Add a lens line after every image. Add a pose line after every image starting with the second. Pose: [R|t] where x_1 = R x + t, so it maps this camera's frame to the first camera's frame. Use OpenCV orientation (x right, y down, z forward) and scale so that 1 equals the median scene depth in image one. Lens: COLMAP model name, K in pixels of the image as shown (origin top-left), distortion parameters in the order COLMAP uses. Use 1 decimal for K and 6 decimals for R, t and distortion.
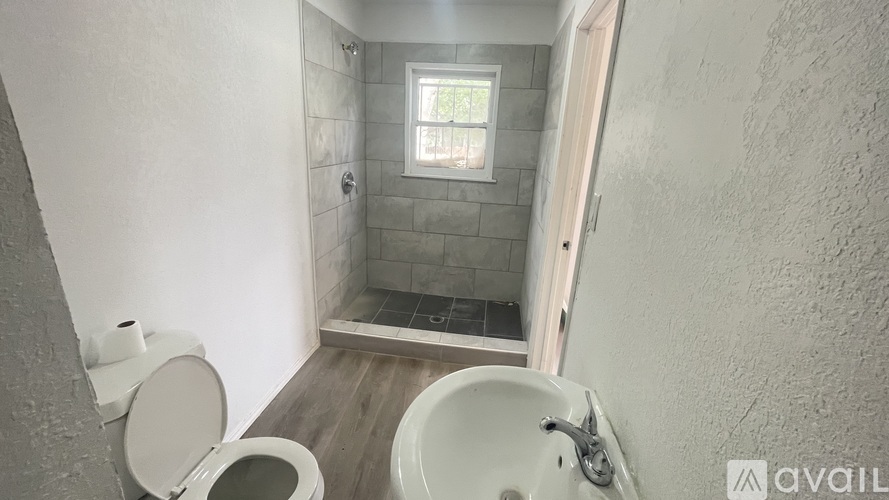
lens RADIAL K [[366.0, 0, 446.1], [0, 366.0, 248.5], [0, 0, 1]] dist [0.000576, -0.001155]
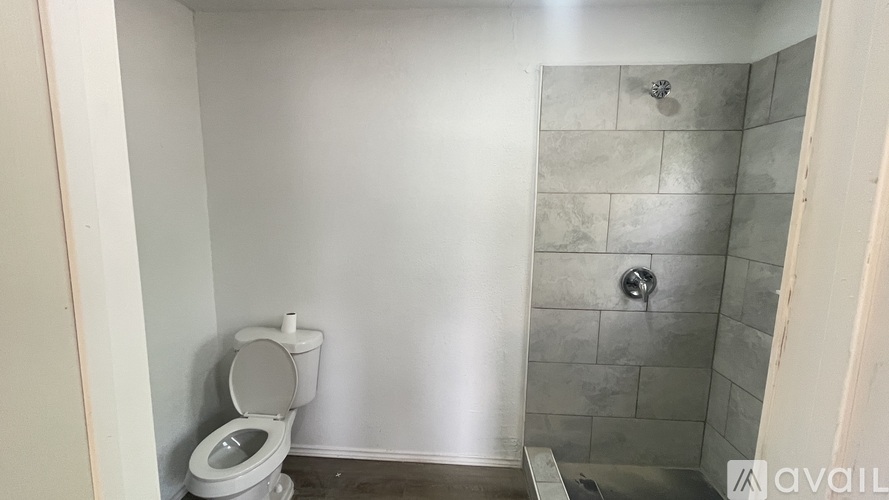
lens RADIAL K [[366.0, 0, 443.0], [0, 366.0, 251.1], [0, 0, 1]] dist [0.000576, -0.001155]
pose [[0.083329, 0.087190, -0.992700, 0.347134], [-0.305697, 0.950372, 0.057811, -0.156995], [0.948475, 0.298648, 0.105848, 0.549127]]
